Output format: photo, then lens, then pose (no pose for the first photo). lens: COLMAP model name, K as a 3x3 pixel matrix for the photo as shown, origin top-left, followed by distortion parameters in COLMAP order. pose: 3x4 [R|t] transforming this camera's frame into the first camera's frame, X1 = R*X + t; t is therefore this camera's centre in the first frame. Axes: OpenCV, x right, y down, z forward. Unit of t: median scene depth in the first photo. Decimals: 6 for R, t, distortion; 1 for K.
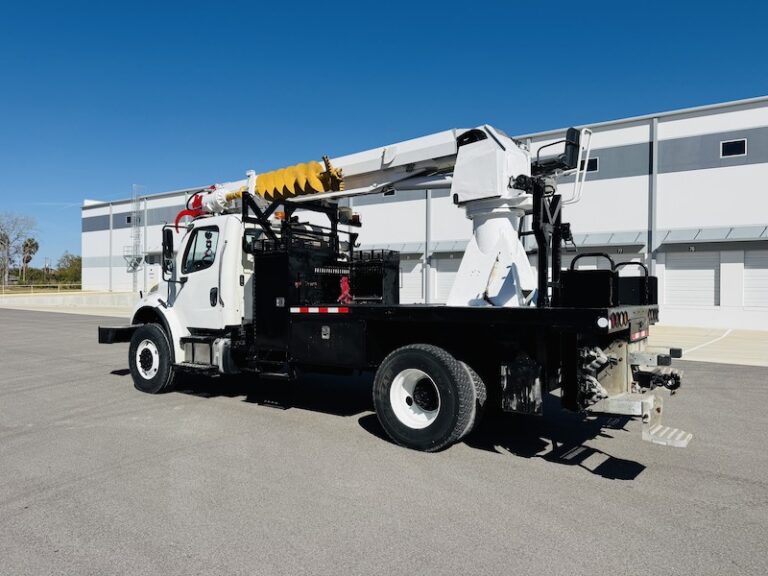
lens RADIAL K [[540.7, 0, 384.0], [0, 540.7, 288.0], [0, 0, 1]] dist [0.061767, -0.083475]
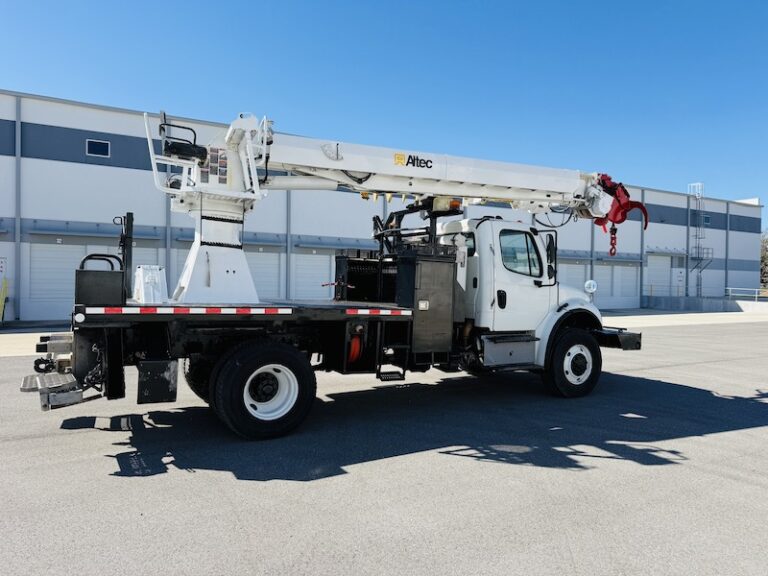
lens RADIAL K [[540.7, 0, 384.0], [0, 540.7, 288.0], [0, 0, 1]] dist [0.061767, -0.083475]
pose [[-0.418830, 0.002438, -0.908061, 1.144526], [-0.021029, 0.999702, 0.012383, -0.018037], [0.907821, 0.024282, -0.418654, 1.920585]]
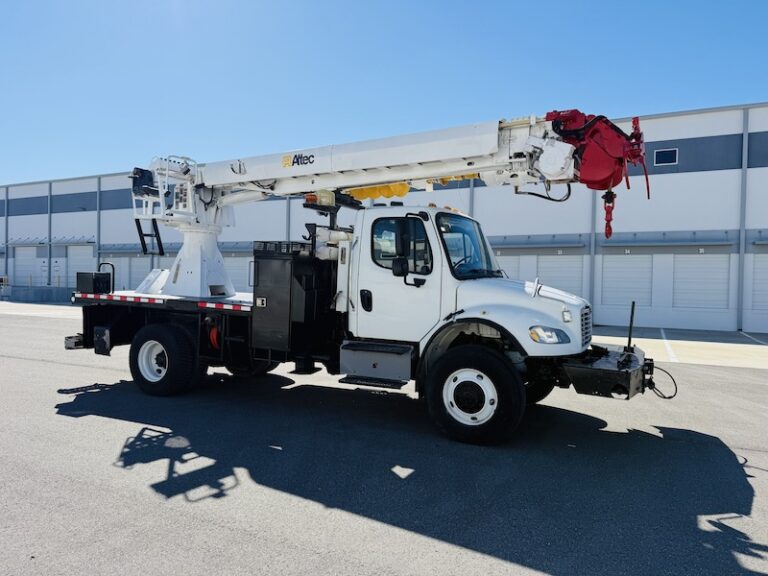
lens RADIAL K [[540.7, 0, 384.0], [0, 540.7, 288.0], [0, 0, 1]] dist [0.061767, -0.083475]
pose [[-0.987775, -0.017619, -0.154888, -0.061334], [-0.020781, 0.999607, 0.018817, -0.027441], [0.154496, 0.021805, -0.987753, 2.759362]]
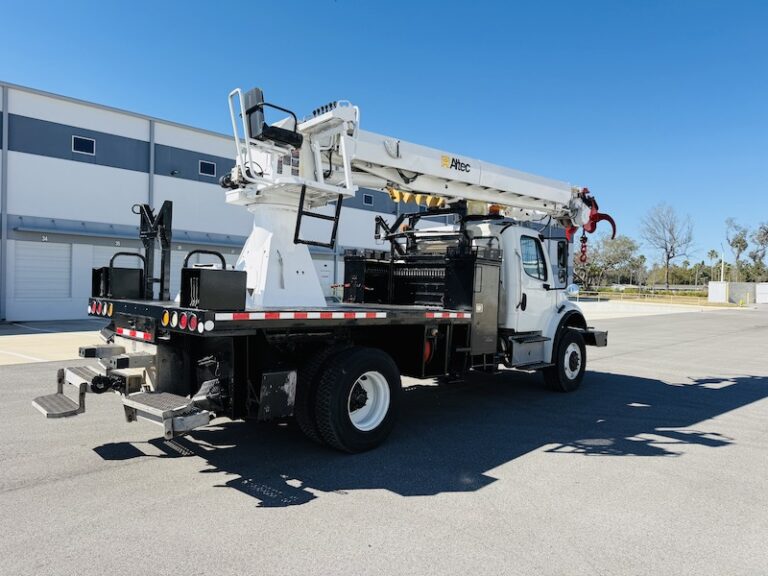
lens RADIAL K [[540.7, 0, 384.0], [0, 540.7, 288.0], [0, 0, 1]] dist [0.061767, -0.083475]
pose [[-0.131636, 0.000989, -0.991298, 1.253848], [-0.030226, 0.999531, 0.005011, -0.010921], [0.990837, 0.030623, -0.131544, 1.447723]]
